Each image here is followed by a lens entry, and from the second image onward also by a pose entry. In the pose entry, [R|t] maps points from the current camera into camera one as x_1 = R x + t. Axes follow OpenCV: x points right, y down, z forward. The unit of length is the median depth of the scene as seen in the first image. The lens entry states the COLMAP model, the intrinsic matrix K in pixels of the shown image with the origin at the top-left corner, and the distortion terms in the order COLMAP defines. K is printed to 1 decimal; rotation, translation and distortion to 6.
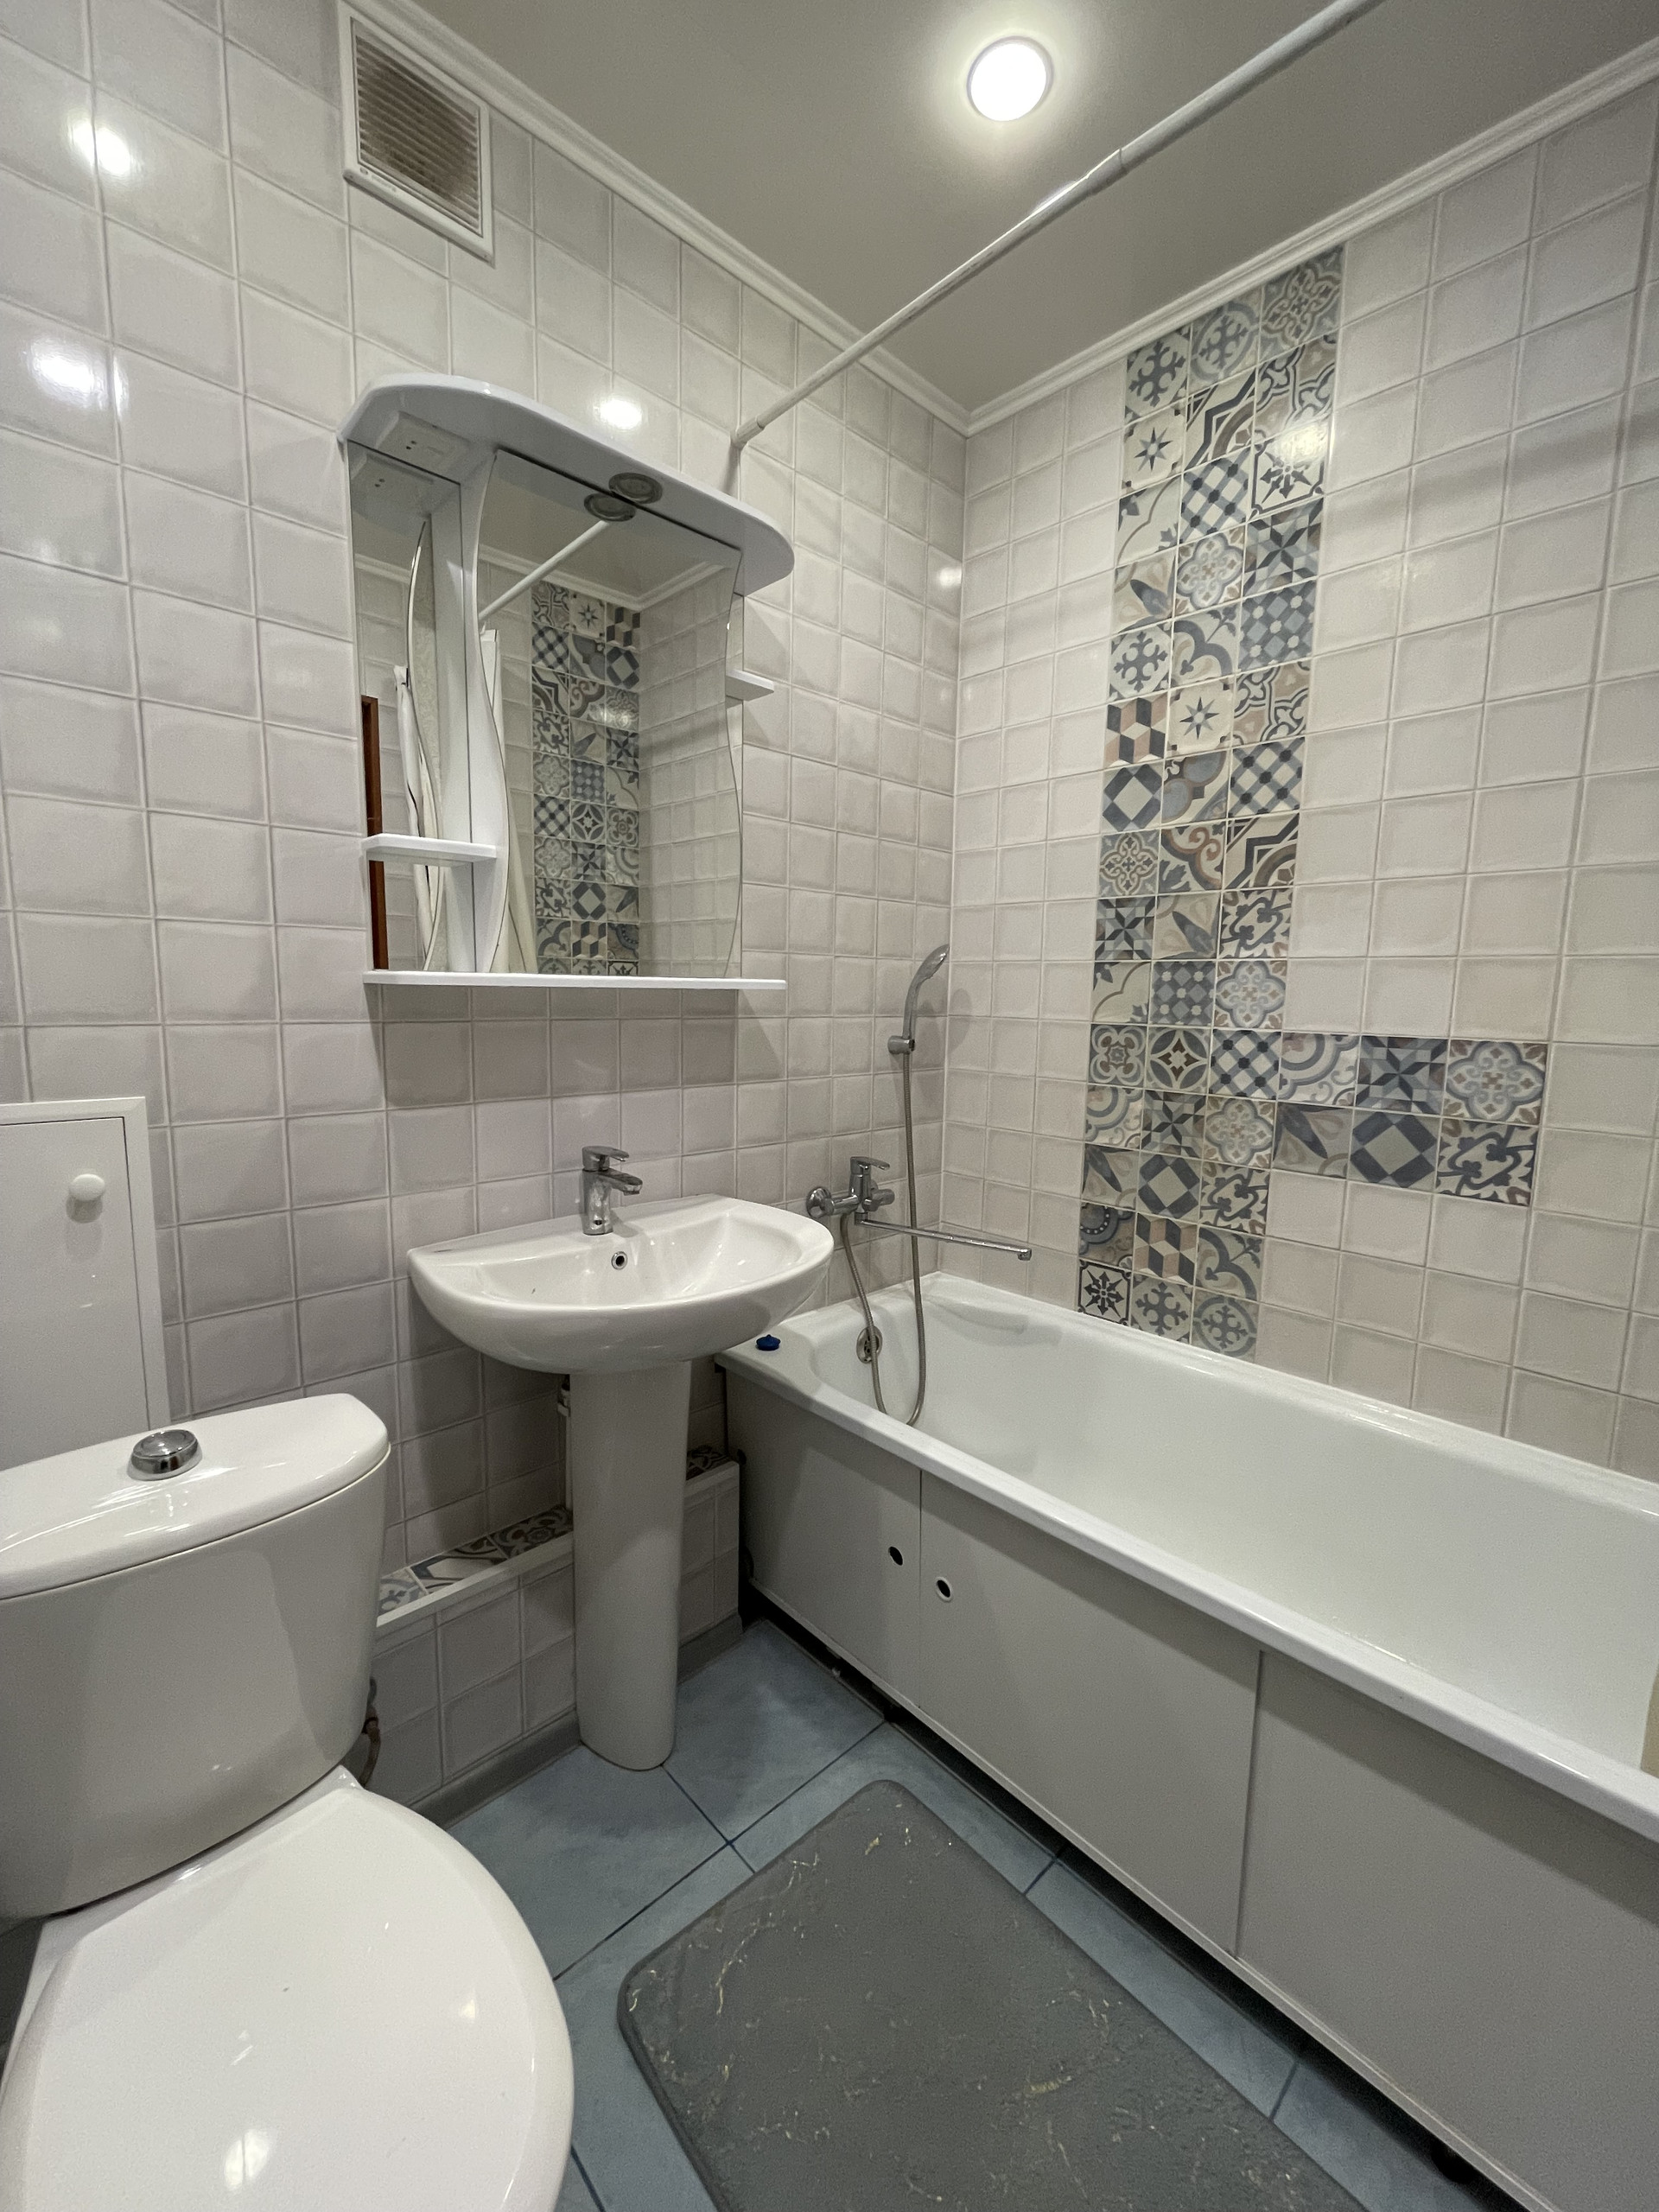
lens RADIAL K [[893.9, 0, 835.9], [0, 893.9, 1103.8], [0, 0, 1]] dist [-0.002465, -0.000594]
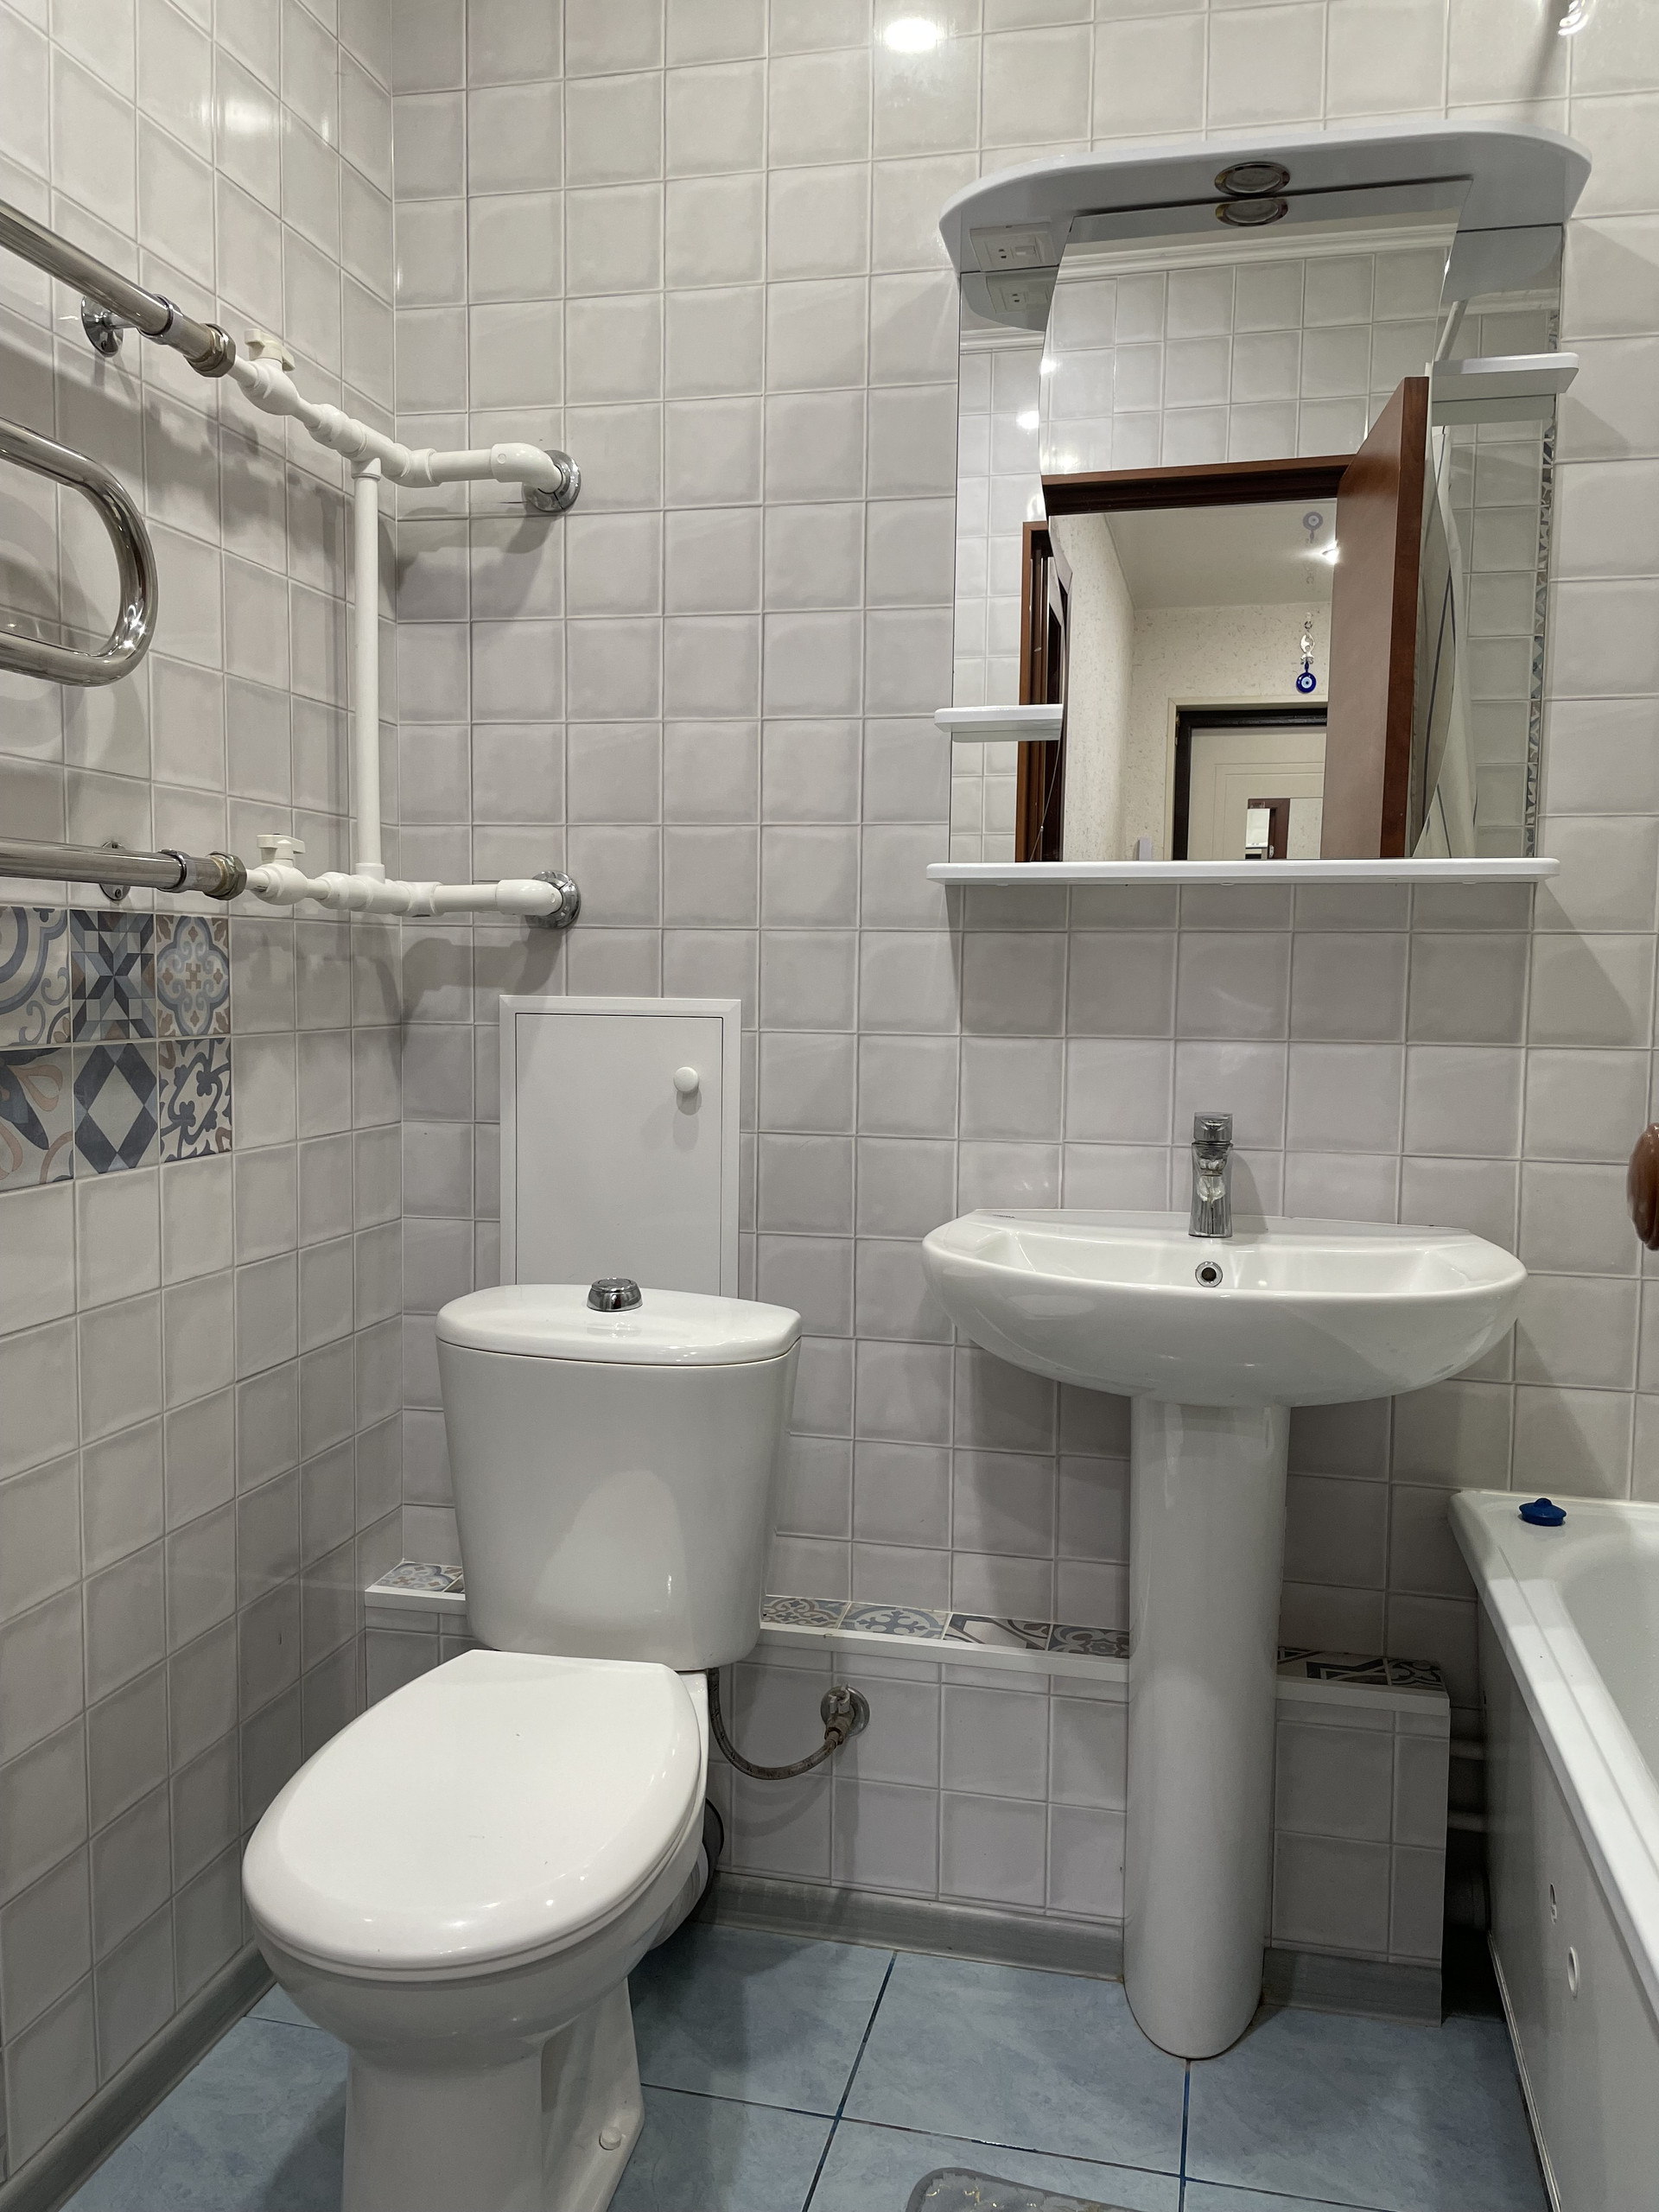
lens RADIAL K [[1675.2, 0, 837.9], [0, 1675.2, 1089.2], [0, 0, 1]] dist [0.070337, -0.085402]
pose [[-0.542611, -0.086222, 0.835547, -0.490891], [0.083000, 0.984346, 0.155478, -0.083190], [-0.835873, 0.153715, -0.526961, 1.075061]]
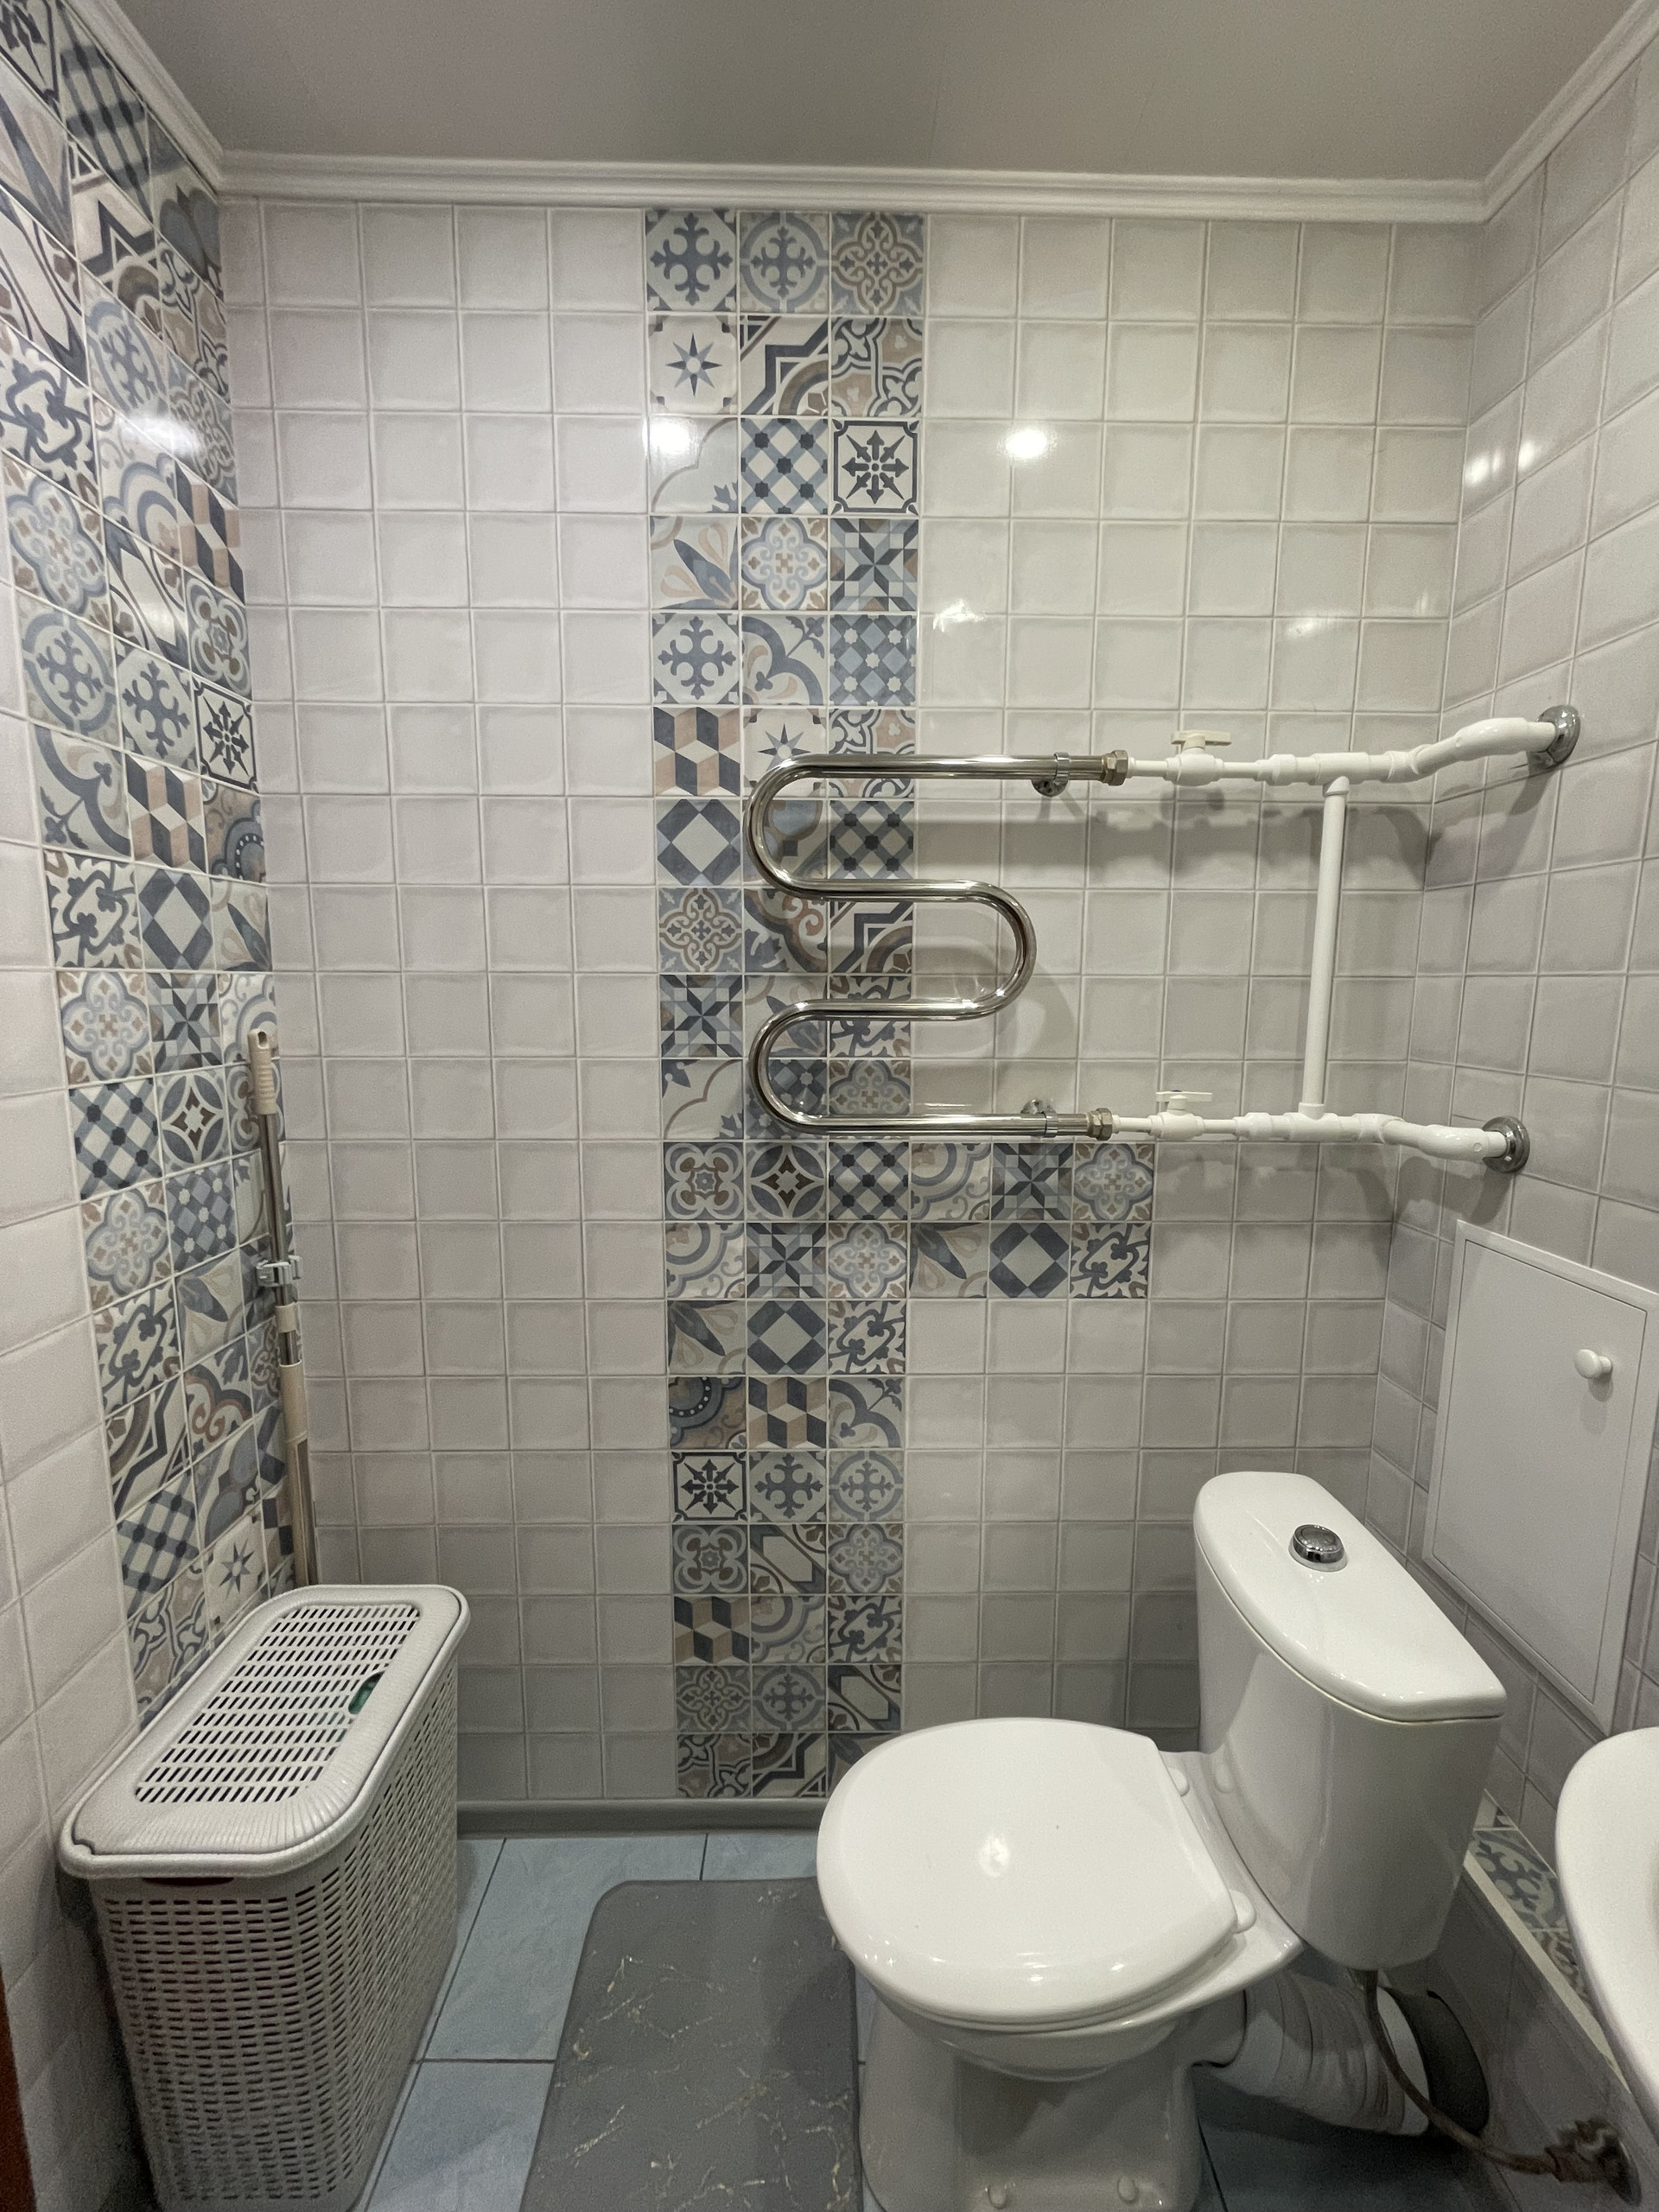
lens RADIAL K [[893.2, 0, 830.6], [0, 893.2, 1104.5], [0, 0, 1]] dist [-0.003281, -0.000494]
pose [[0.689957, -0.113465, 0.714902, -0.160183], [0.099248, 0.993139, 0.061840, -0.173617], [-0.717014, 0.028286, 0.696485, 0.443805]]
